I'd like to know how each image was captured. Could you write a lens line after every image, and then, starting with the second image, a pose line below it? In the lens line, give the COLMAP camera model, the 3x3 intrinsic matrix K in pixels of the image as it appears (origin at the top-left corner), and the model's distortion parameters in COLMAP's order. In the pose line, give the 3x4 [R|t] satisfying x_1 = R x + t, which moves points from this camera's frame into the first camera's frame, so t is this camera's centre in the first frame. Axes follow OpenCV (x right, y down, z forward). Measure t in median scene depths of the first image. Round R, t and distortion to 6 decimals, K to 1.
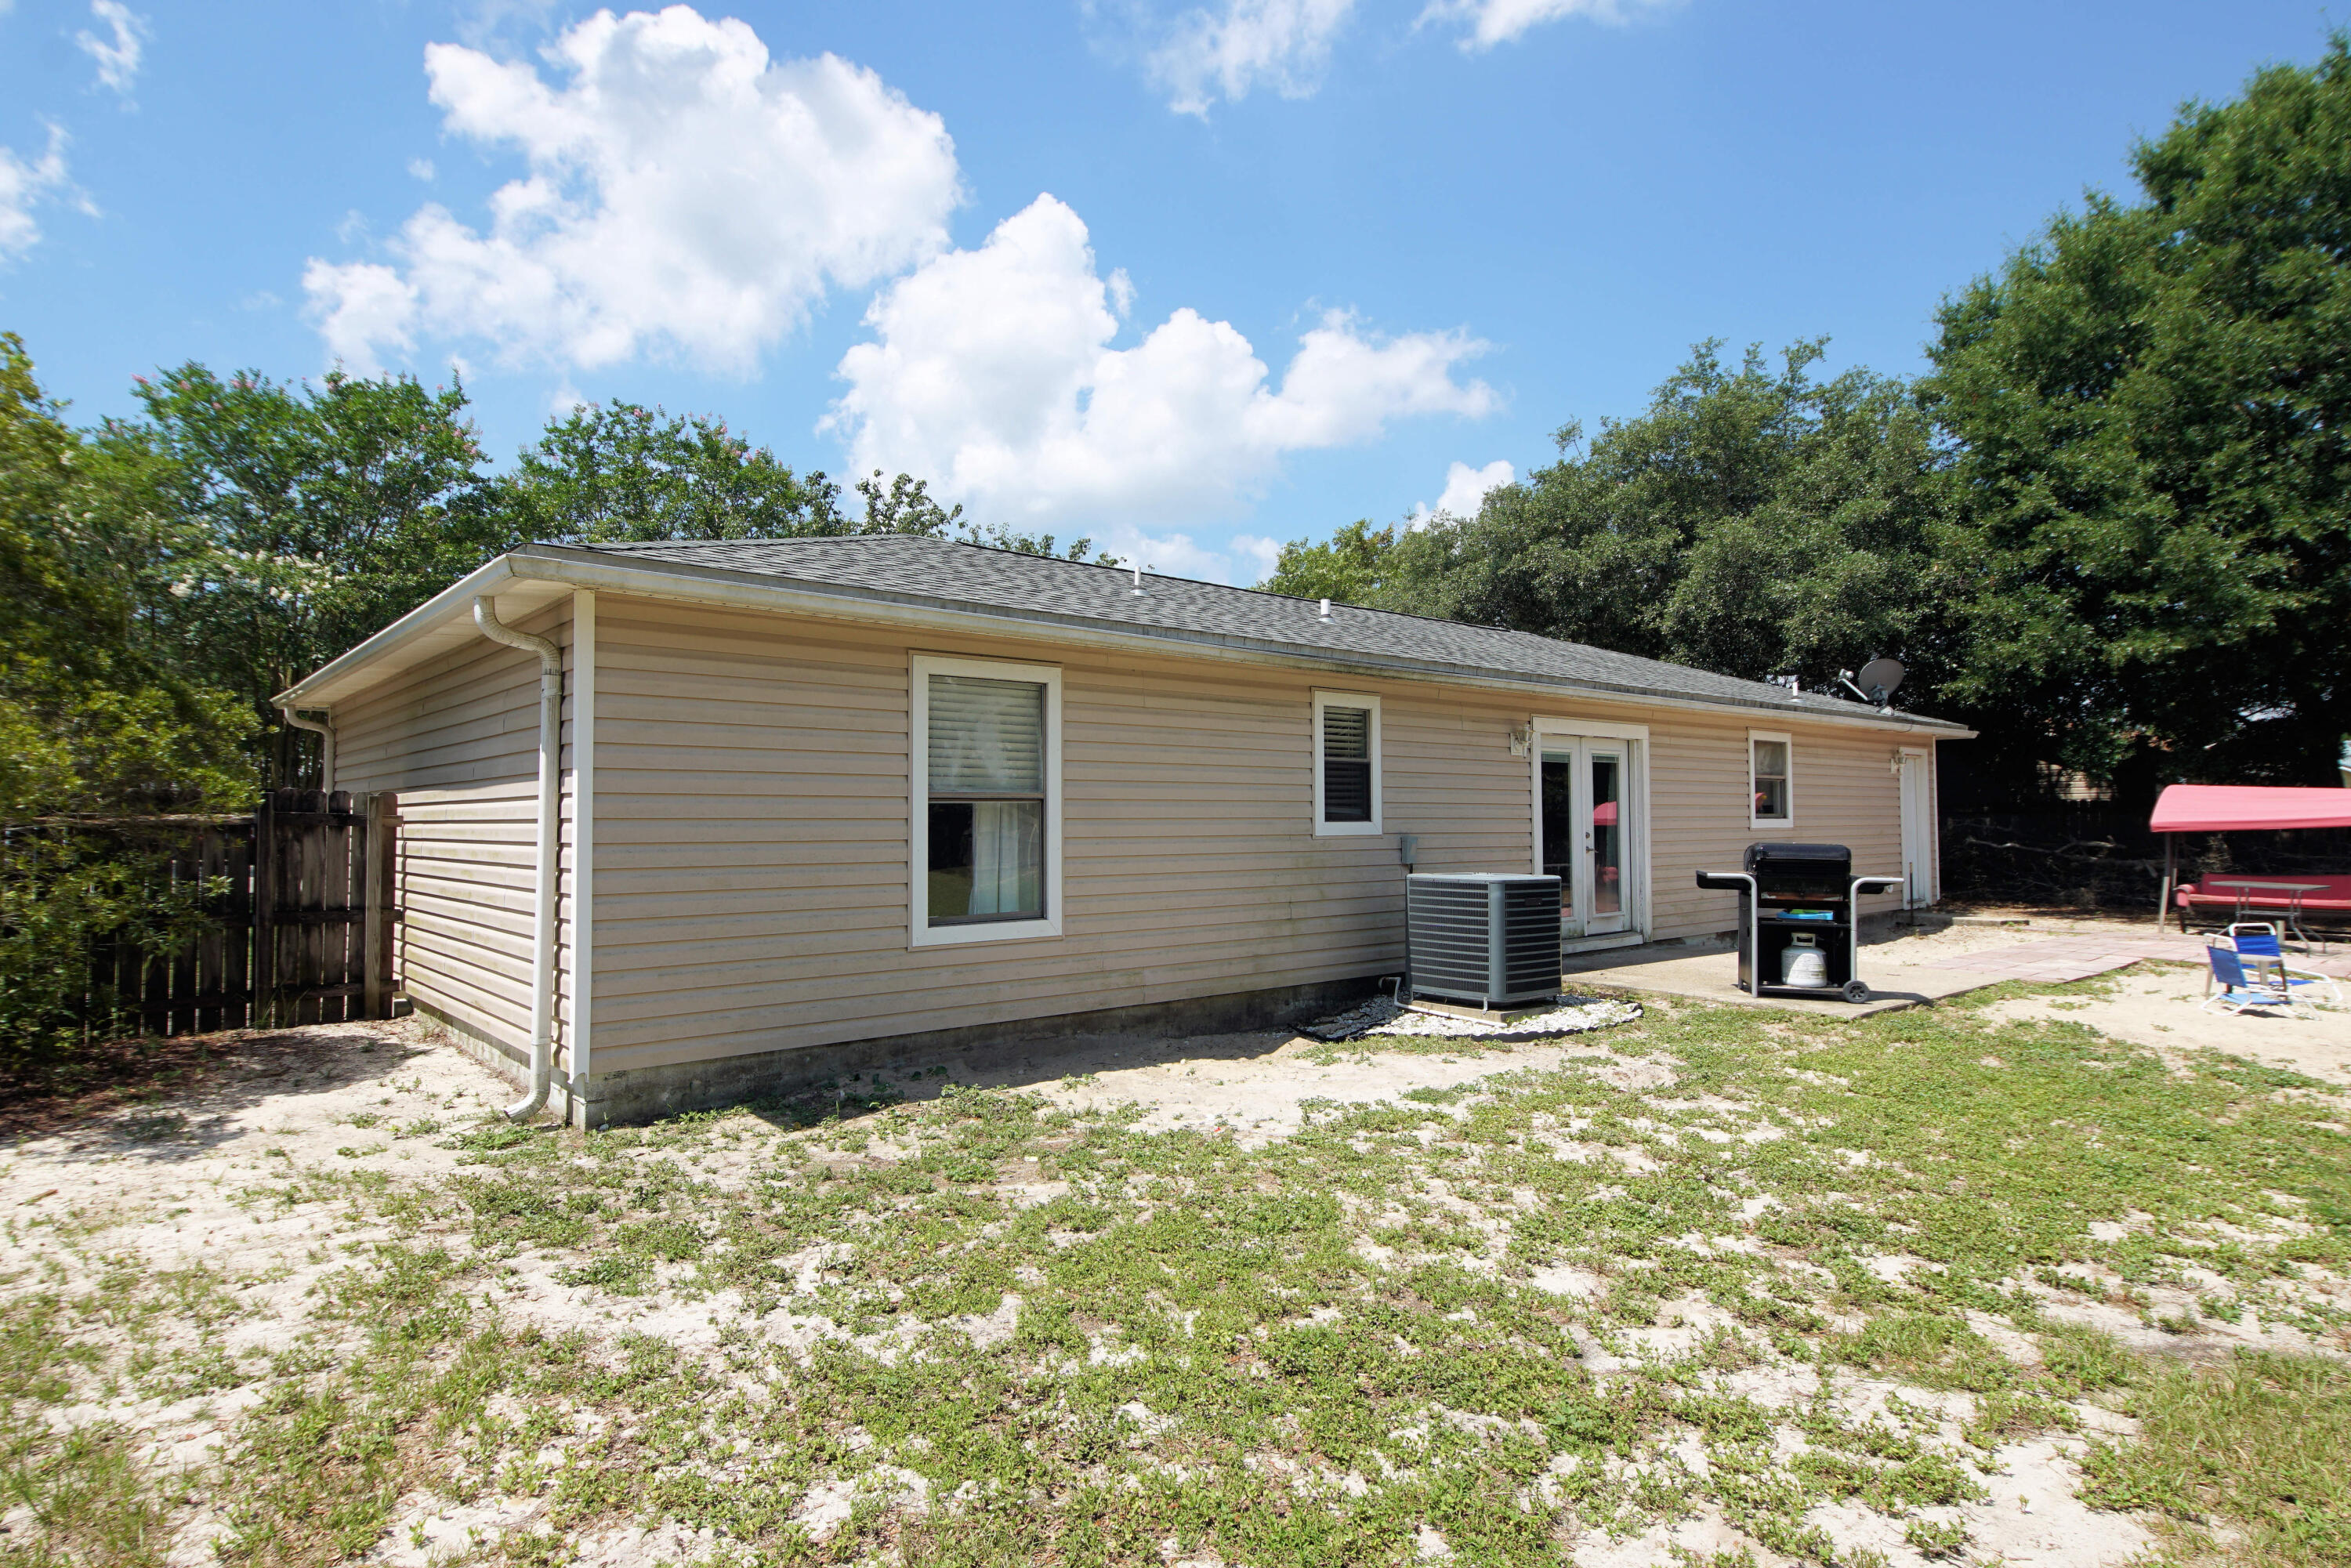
lens RADIAL K [[1261.6, 0, 1153.9], [0, 1261.6, 763.2], [0, 0, 1]] dist [0.029170, -0.027390]
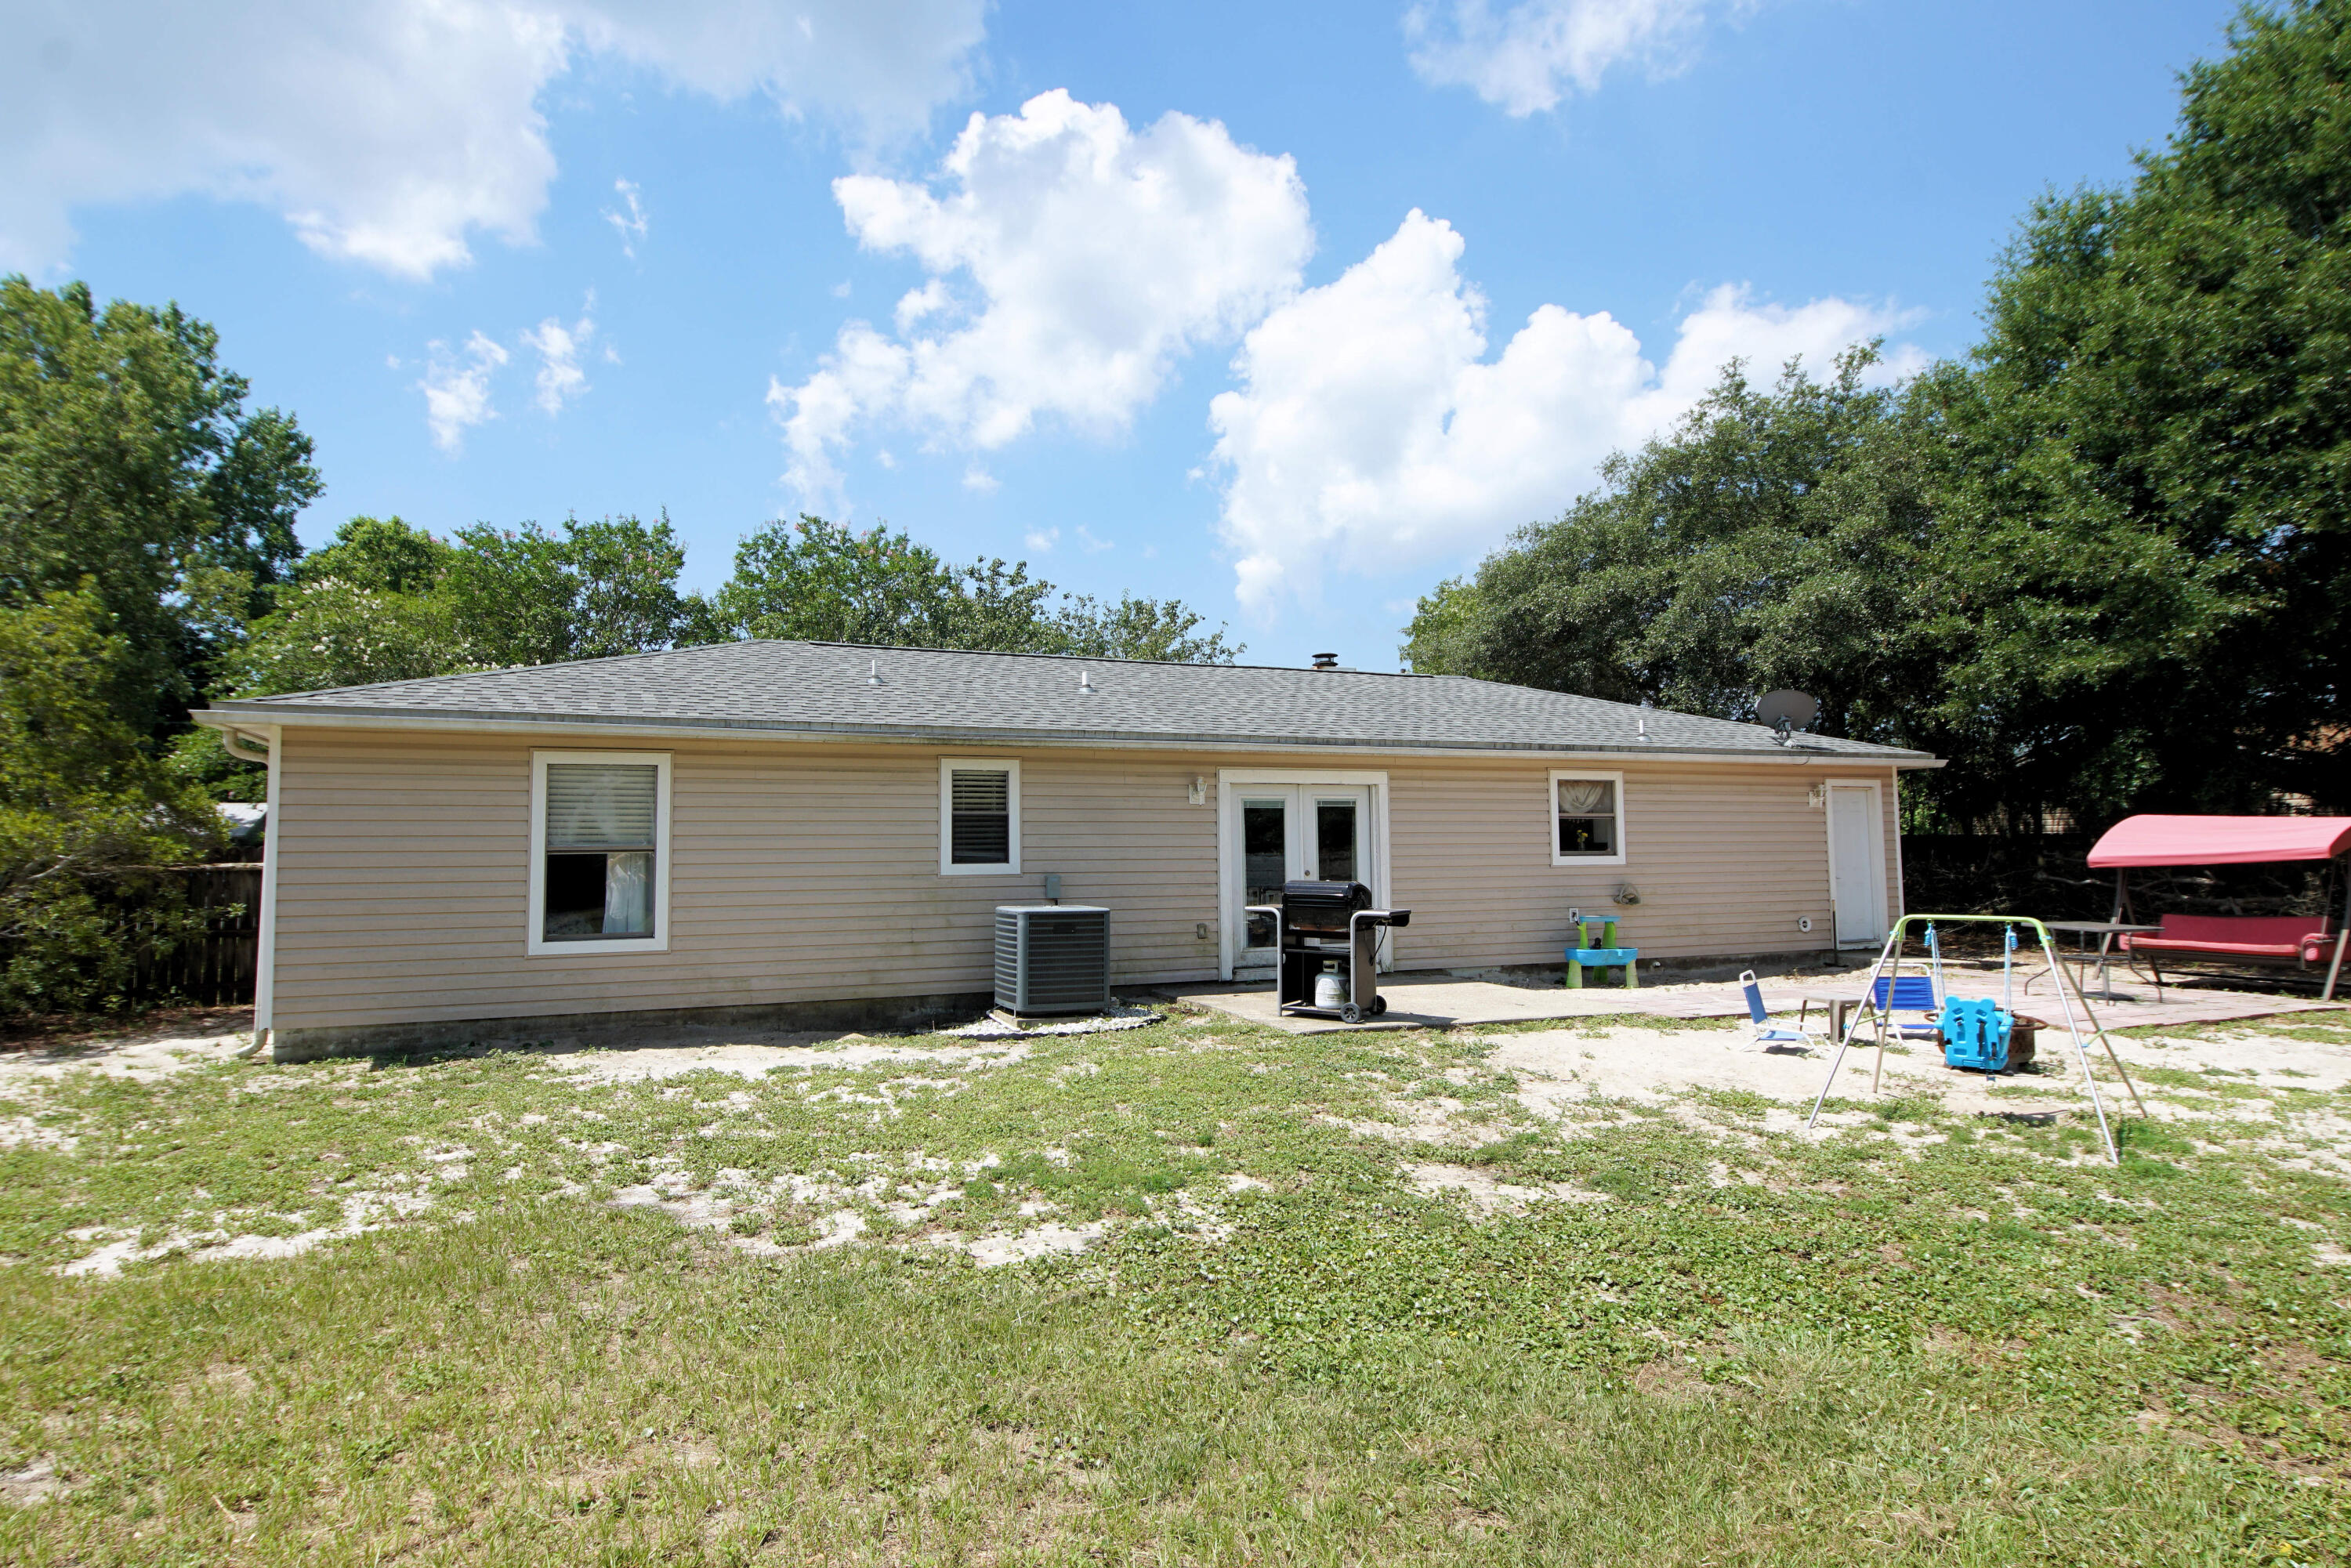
lens RADIAL K [[1261.6, 0, 1155.8], [0, 1261.6, 803.0], [0, 0, 1]] dist [0.029170, -0.027390]
pose [[0.953532, -0.018731, -0.300708, 0.419295], [0.020193, 0.999795, 0.001754, -0.006966], [0.300613, -0.007745, 0.953715, -0.070925]]
